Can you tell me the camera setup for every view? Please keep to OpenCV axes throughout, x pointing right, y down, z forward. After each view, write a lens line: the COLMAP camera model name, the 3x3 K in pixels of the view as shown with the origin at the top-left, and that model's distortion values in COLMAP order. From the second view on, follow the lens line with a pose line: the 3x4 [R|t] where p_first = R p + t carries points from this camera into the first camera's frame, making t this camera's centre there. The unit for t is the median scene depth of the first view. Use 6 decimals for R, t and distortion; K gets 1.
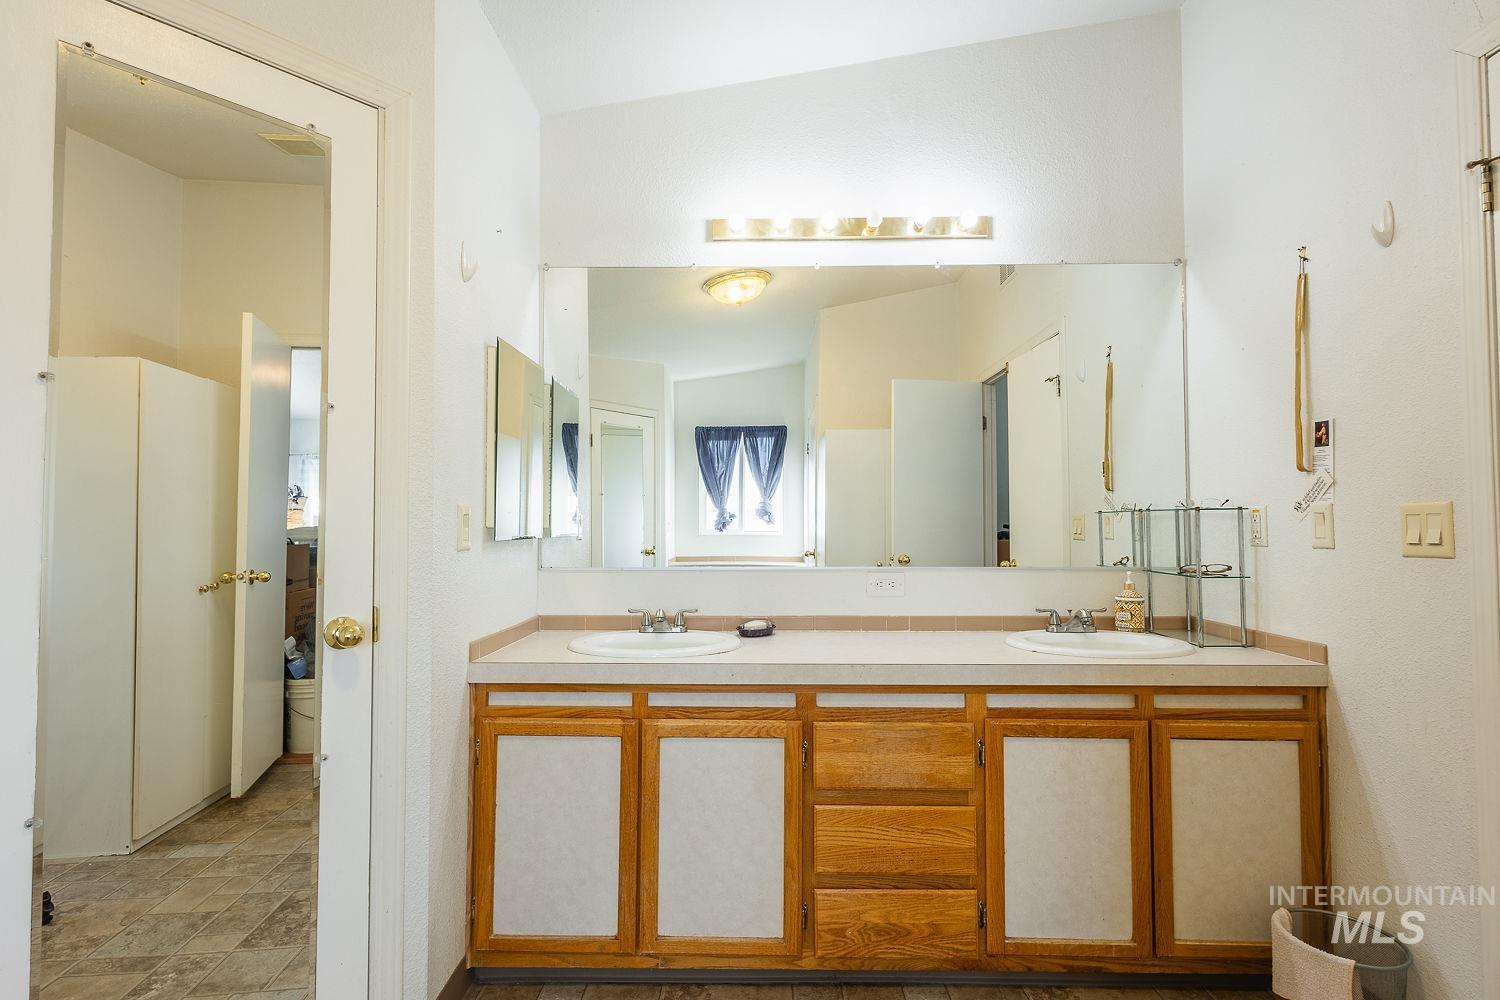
lens RADIAL K [[698.1, 0, 750.1], [0, 698.1, 506.3], [0, 0, 1]] dist [0.003044, -0.000196]
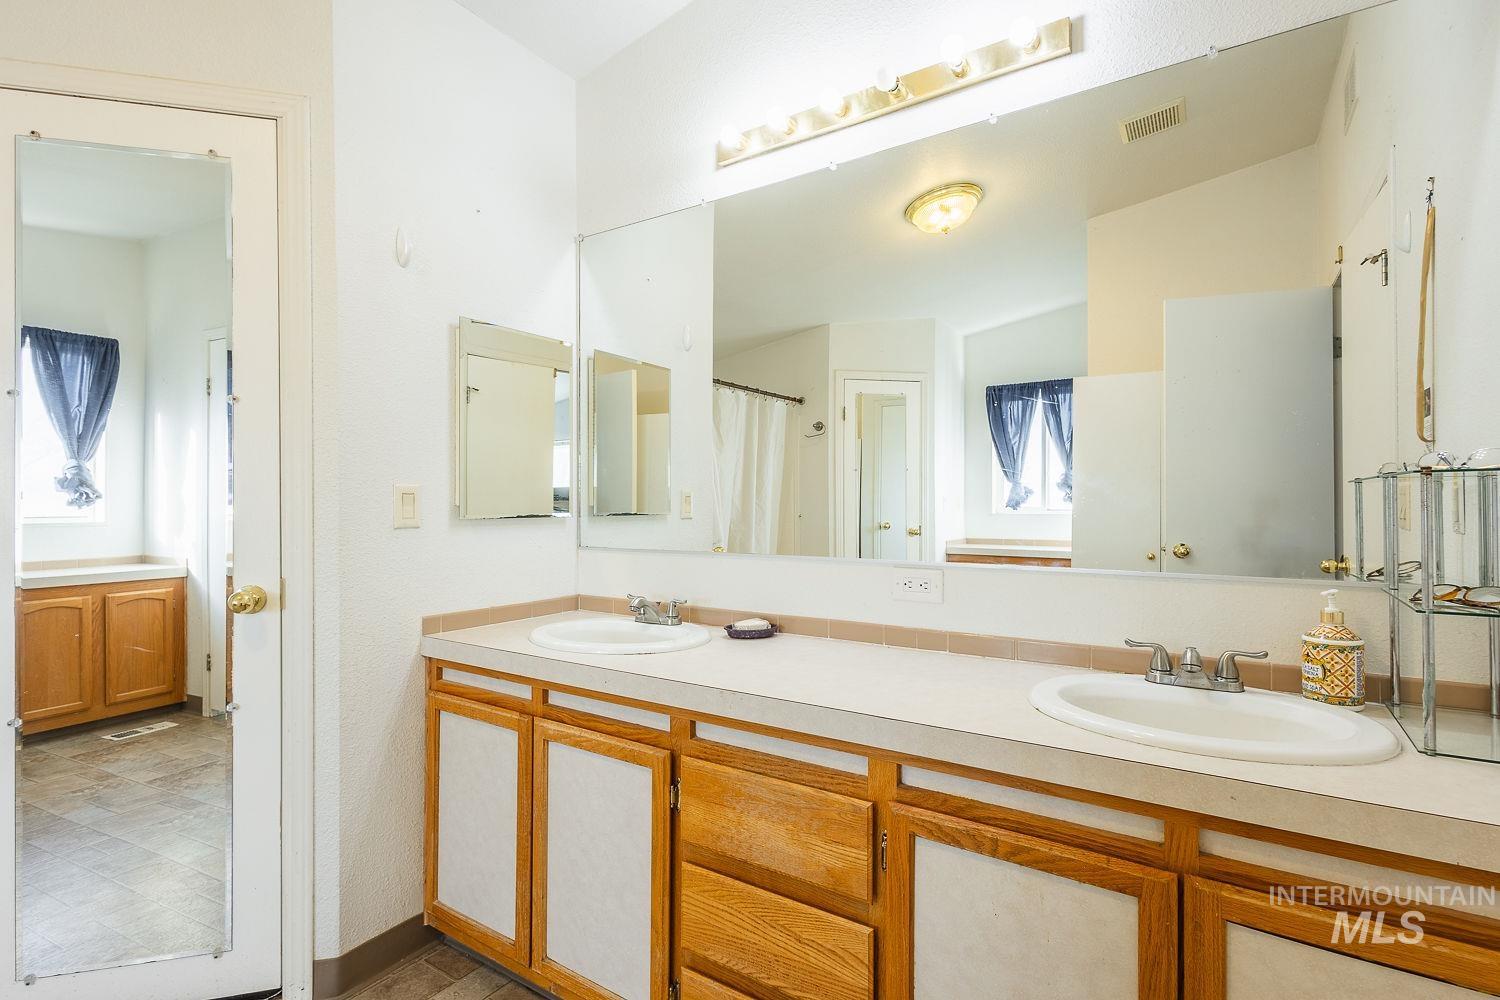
lens RADIAL K [[712.6, 0, 747.4], [0, 712.6, 500.4], [0, 0, 1]] dist [0.009846, -0.005155]
pose [[0.841718, -0.002416, -0.539911, 0.576773], [0.016380, 0.999644, 0.021063, 0.007225], [0.539668, -0.026572, 0.841458, 0.368745]]
